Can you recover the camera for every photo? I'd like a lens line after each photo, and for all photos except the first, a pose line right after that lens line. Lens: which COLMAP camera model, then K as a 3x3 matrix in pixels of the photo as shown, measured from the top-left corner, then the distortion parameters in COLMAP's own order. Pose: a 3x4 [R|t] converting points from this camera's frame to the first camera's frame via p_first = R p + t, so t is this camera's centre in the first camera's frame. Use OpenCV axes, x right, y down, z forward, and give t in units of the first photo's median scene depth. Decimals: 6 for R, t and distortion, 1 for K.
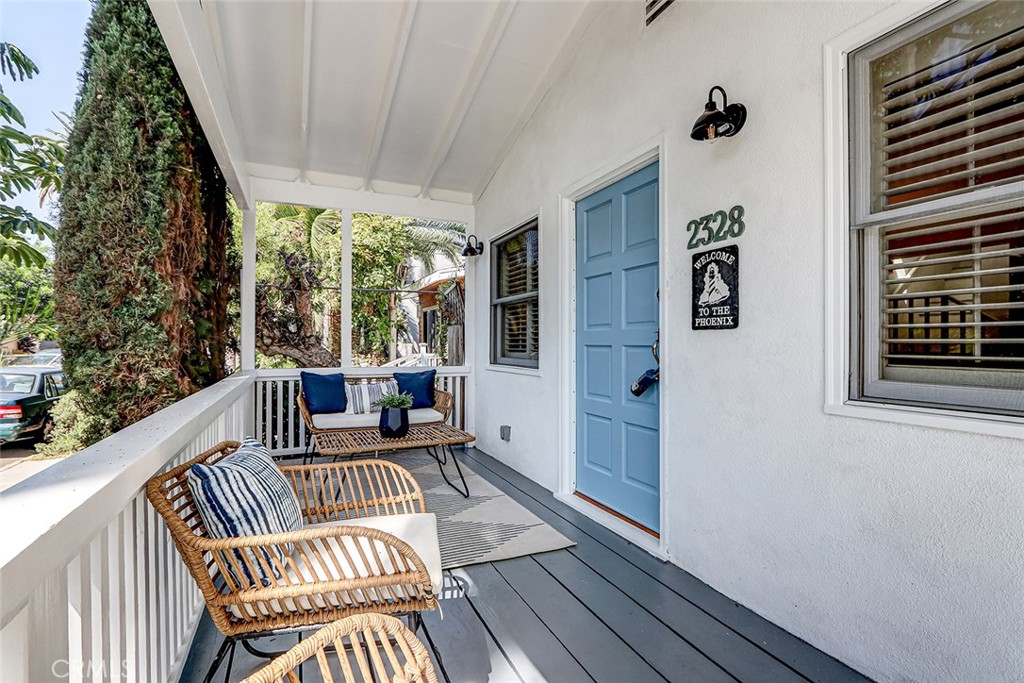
lens RADIAL K [[464.7, 0, 502.0], [0, 464.7, 342.7], [0, 0, 1]] dist [0.002103, -0.001096]
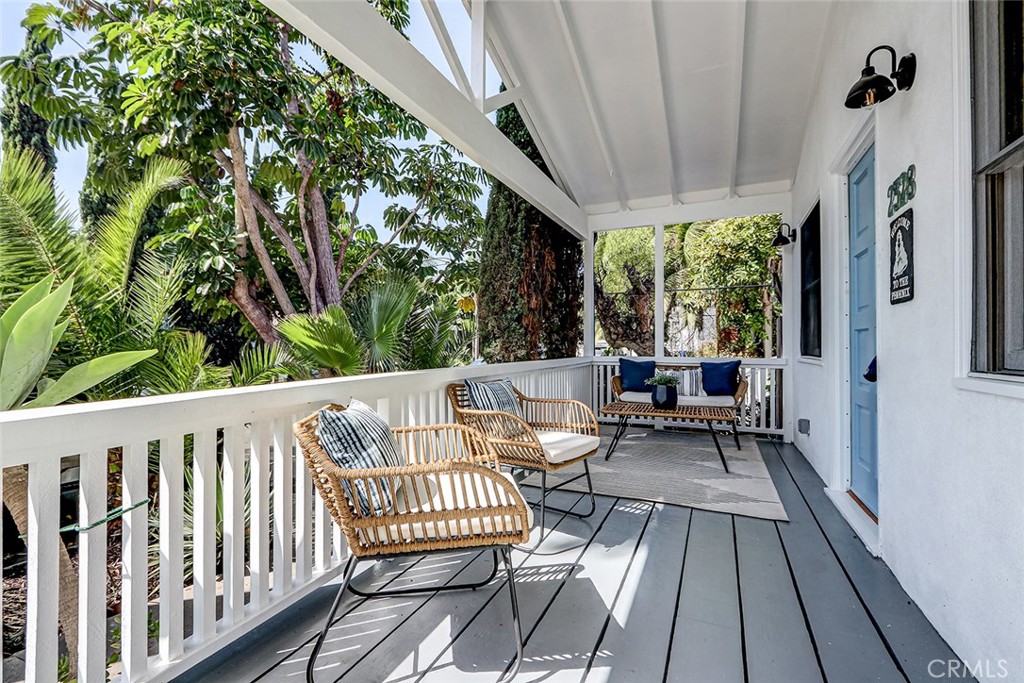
lens RADIAL K [[464.7, 0, 506.4], [0, 464.7, 345.1], [0, 0, 1]] dist [0.002103, -0.001096]
pose [[0.666618, -0.003760, -0.745390, 0.572464], [0.002836, 0.999993, -0.002508, 0.050671], [0.745394, -0.000443, 0.666624, -0.172440]]
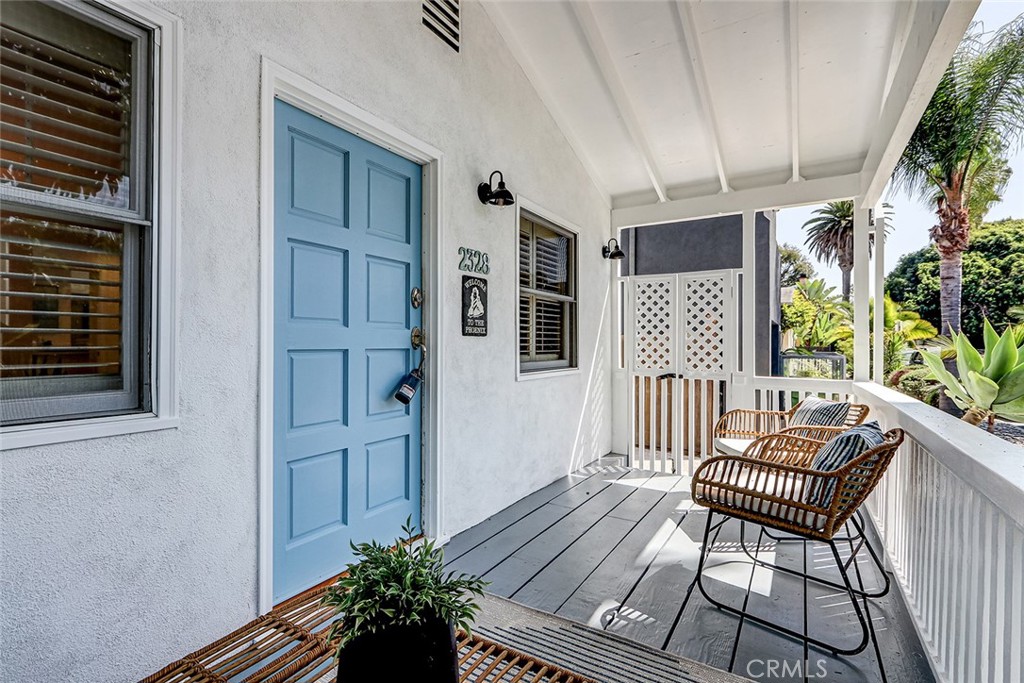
lens RADIAL K [[464.7, 0, 511.3], [0, 464.7, 347.6], [0, 0, 1]] dist [0.002103, -0.001096]
pose [[-0.564069, -0.005482, 0.825709, -0.675513], [-0.001420, 0.999983, 0.005669, -0.001908], [-0.825726, 0.002025, -0.564067, 1.553958]]
